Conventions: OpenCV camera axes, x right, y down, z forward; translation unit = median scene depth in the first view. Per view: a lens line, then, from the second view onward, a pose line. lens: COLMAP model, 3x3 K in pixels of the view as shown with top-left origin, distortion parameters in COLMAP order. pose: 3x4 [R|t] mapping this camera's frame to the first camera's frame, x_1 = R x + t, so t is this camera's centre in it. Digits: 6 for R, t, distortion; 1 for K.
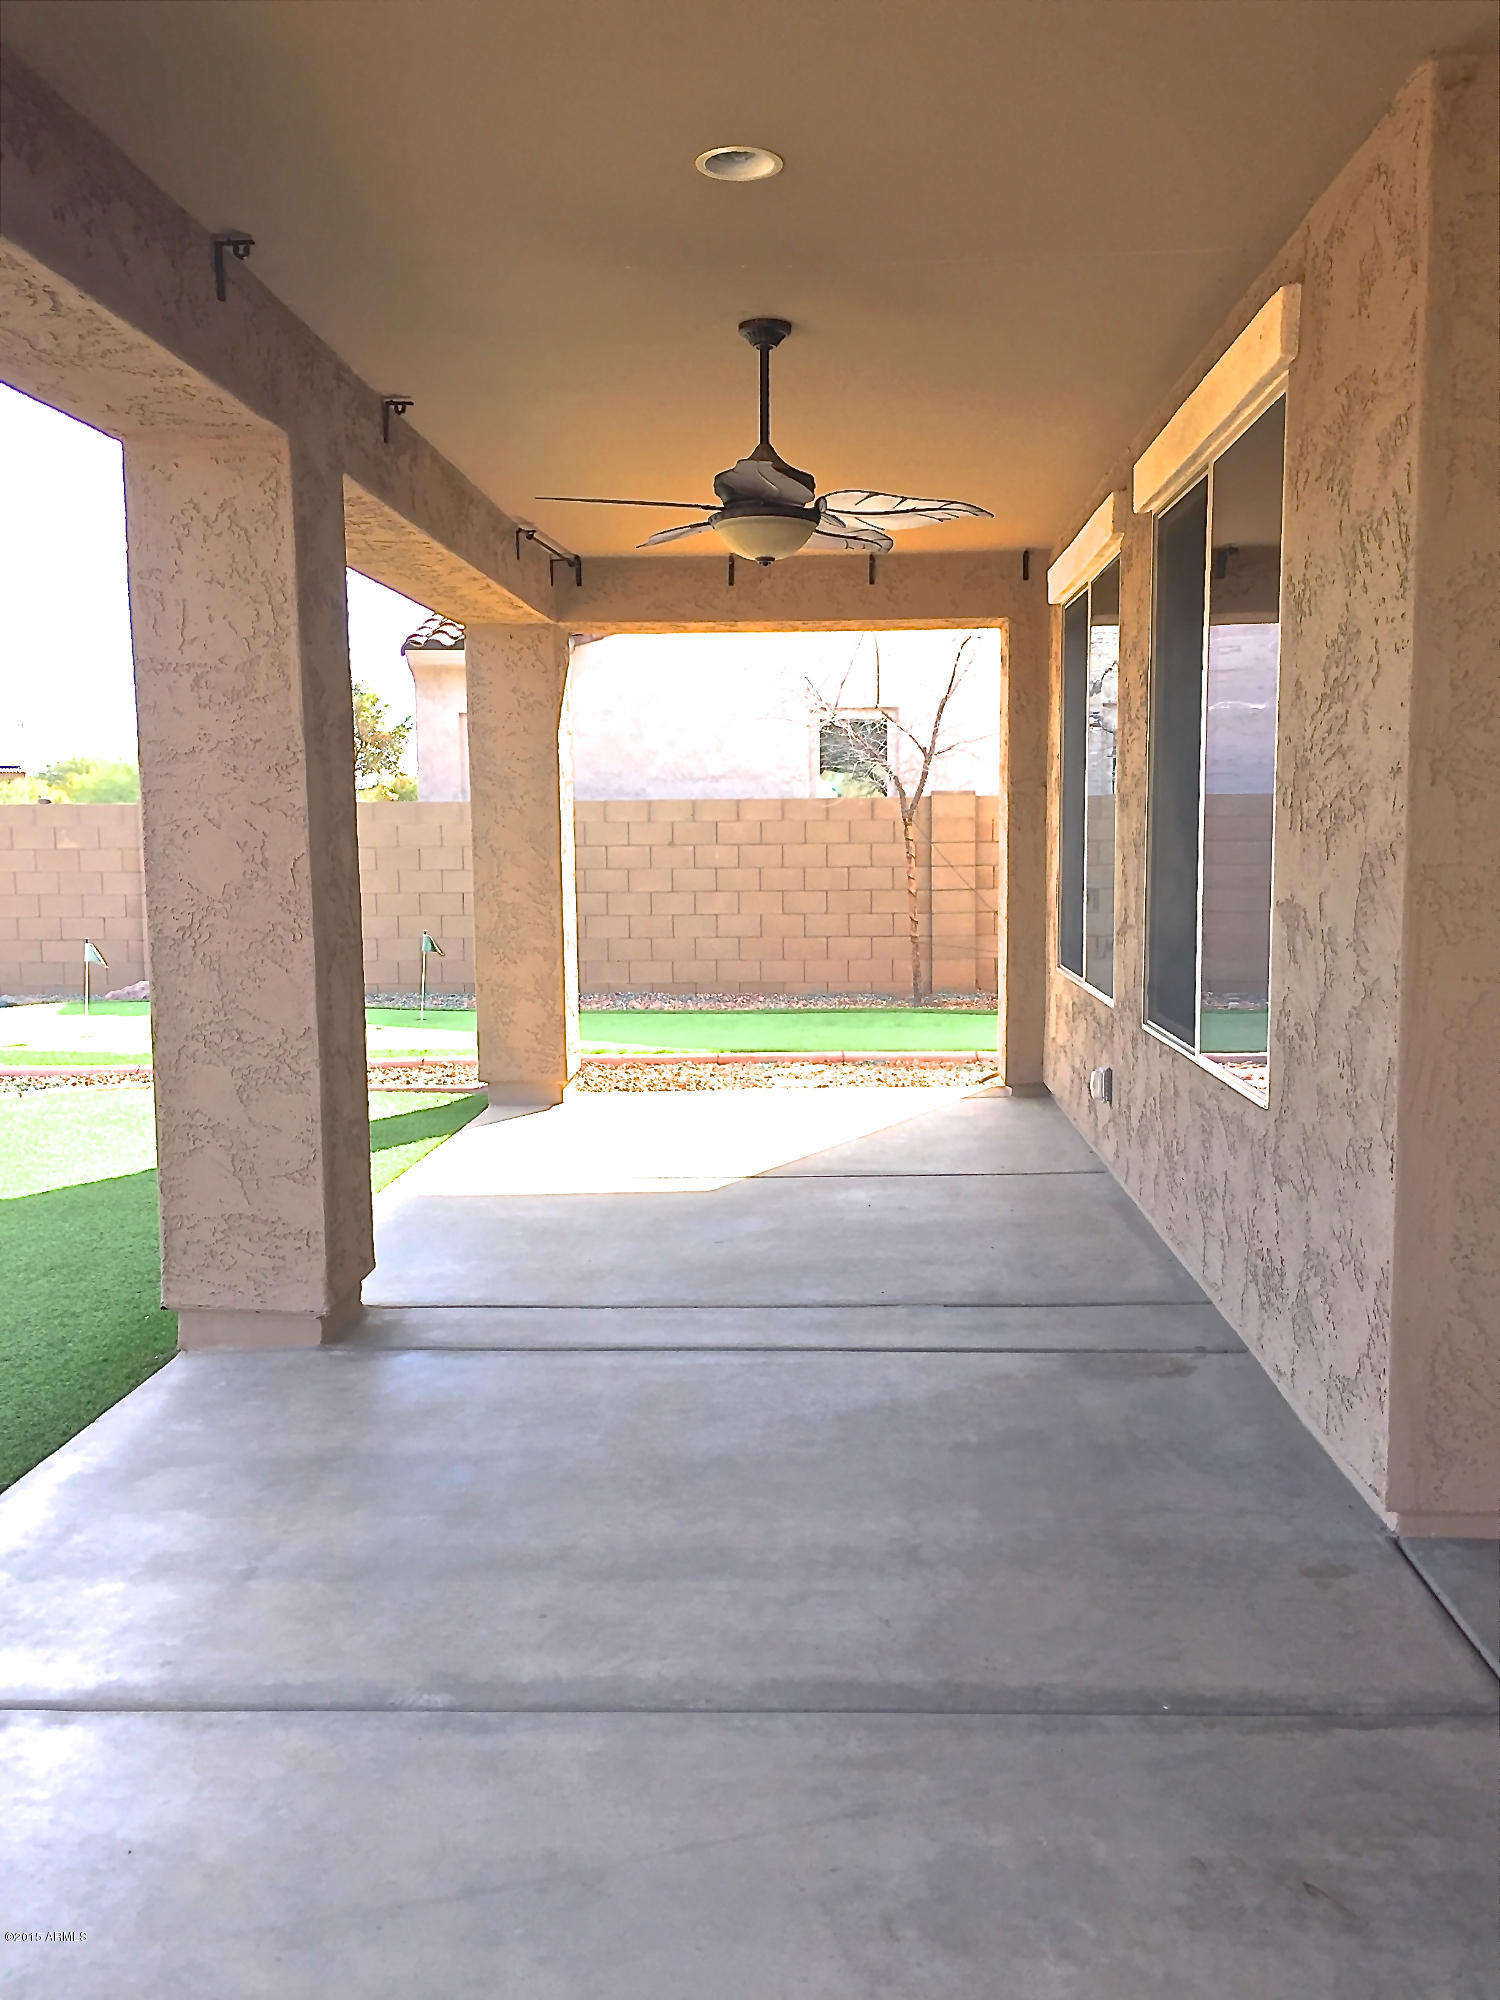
lens RADIAL K [[1703.6, 0, 750.3], [0, 1703.6, 1000.9], [0, 0, 1]] dist [0.062721, -0.079817]
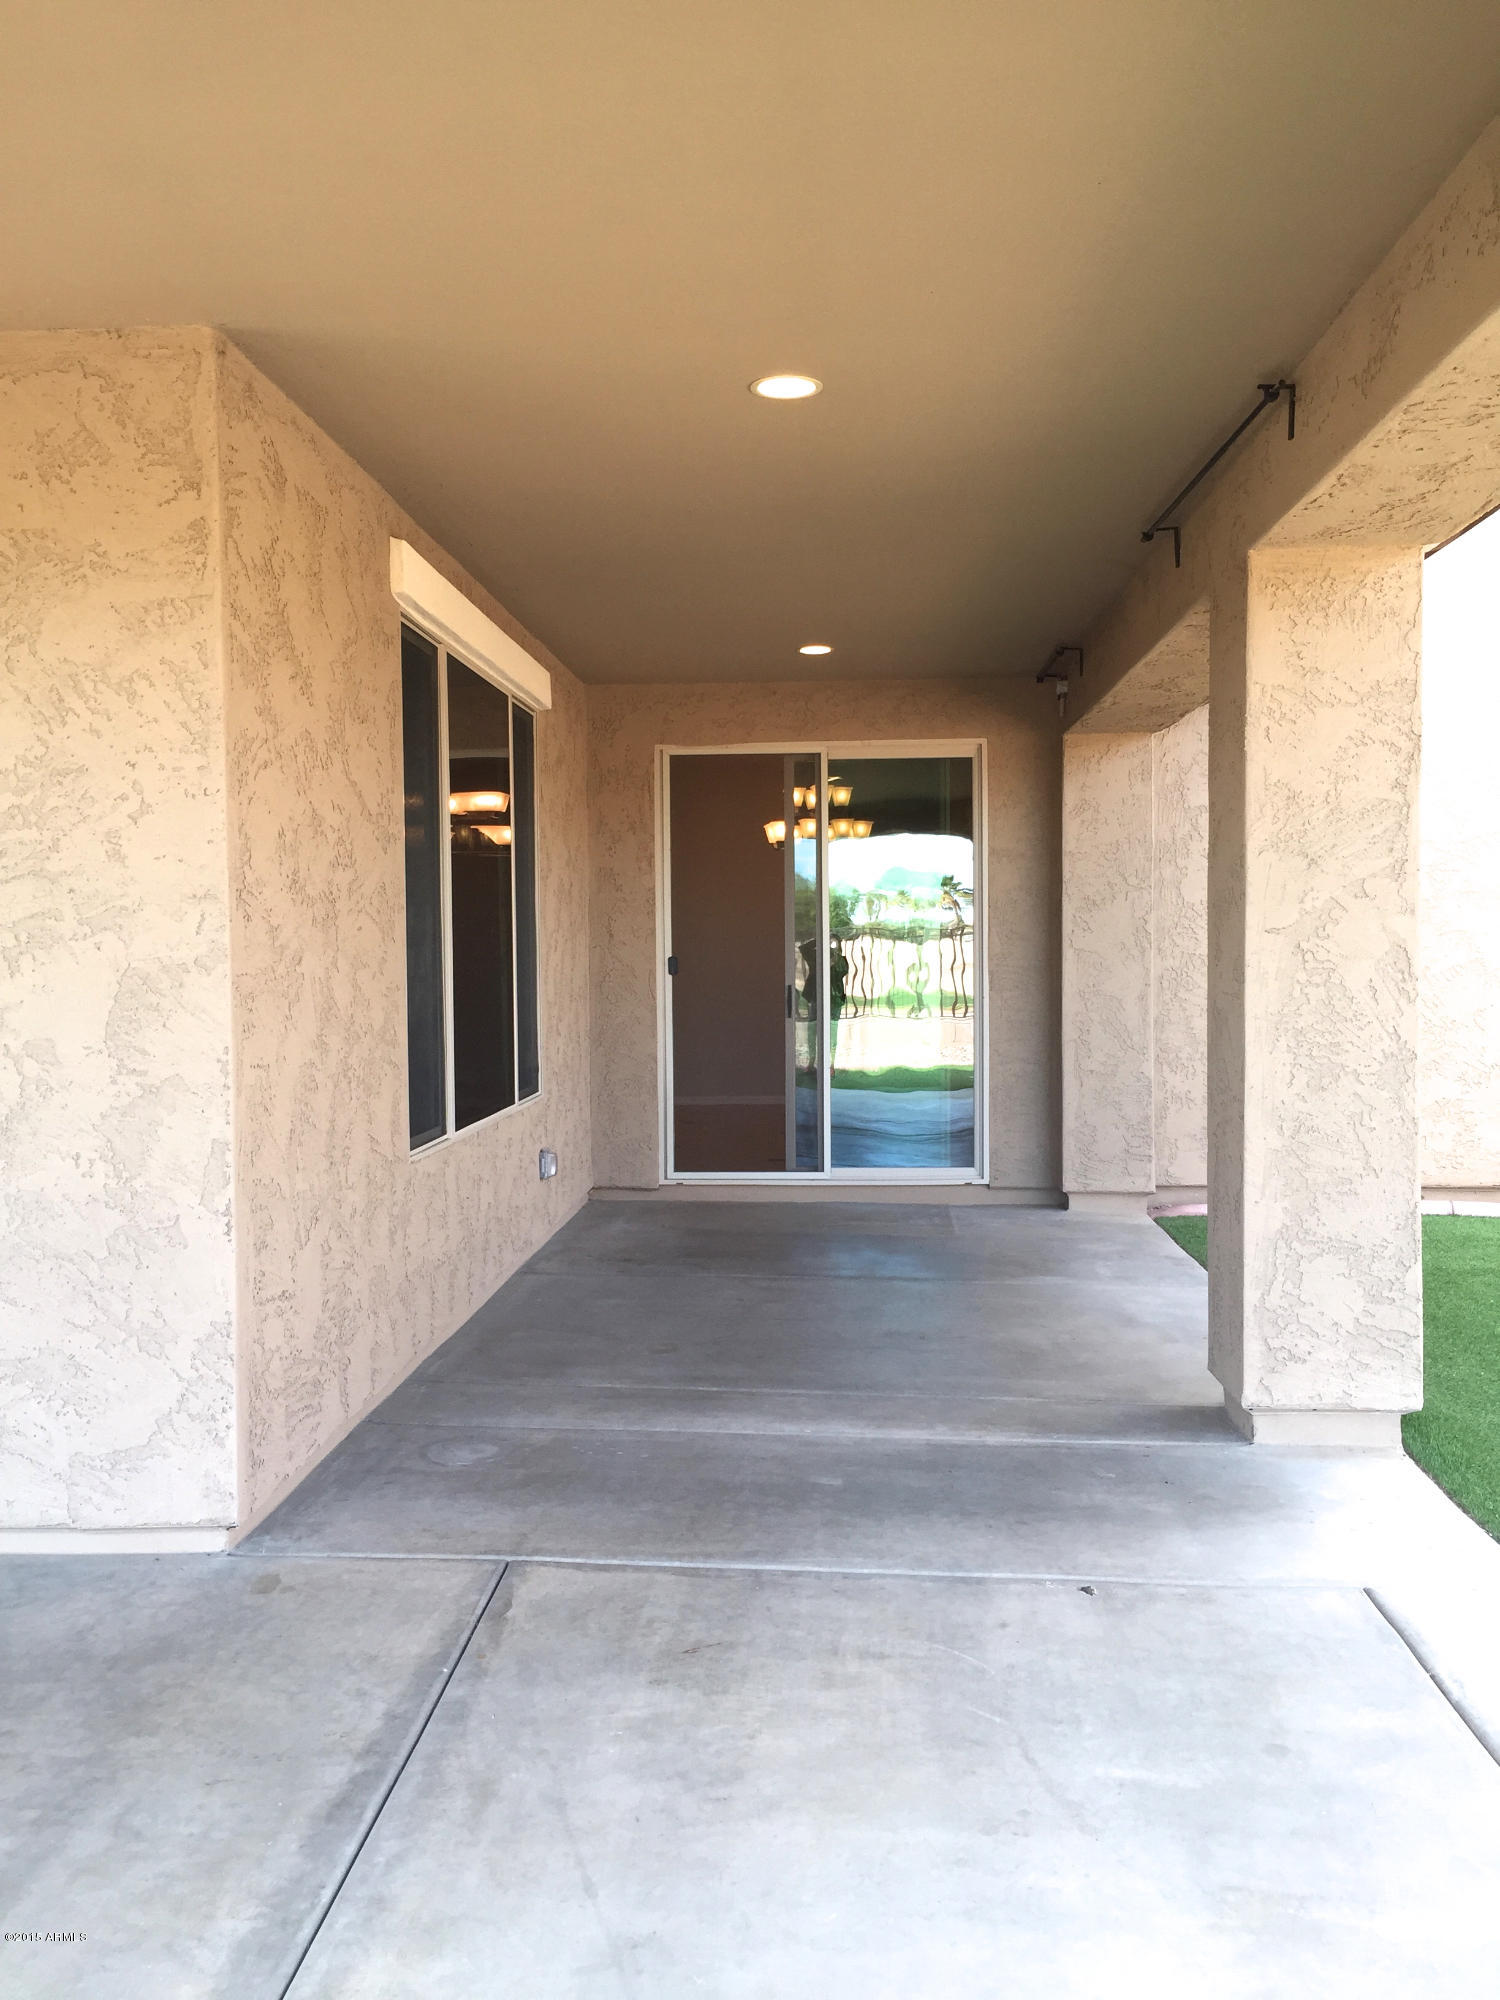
lens RADIAL K [[1703.6, 0, 749.4], [0, 1703.6, 999.9], [0, 0, 1]] dist [0.062721, -0.079817]
pose [[0.005822, -0.022180, 0.999737, -0.966405], [0.113003, 0.993365, 0.021381, -0.055540], [-0.993578, 0.112849, 0.008290, 0.746451]]
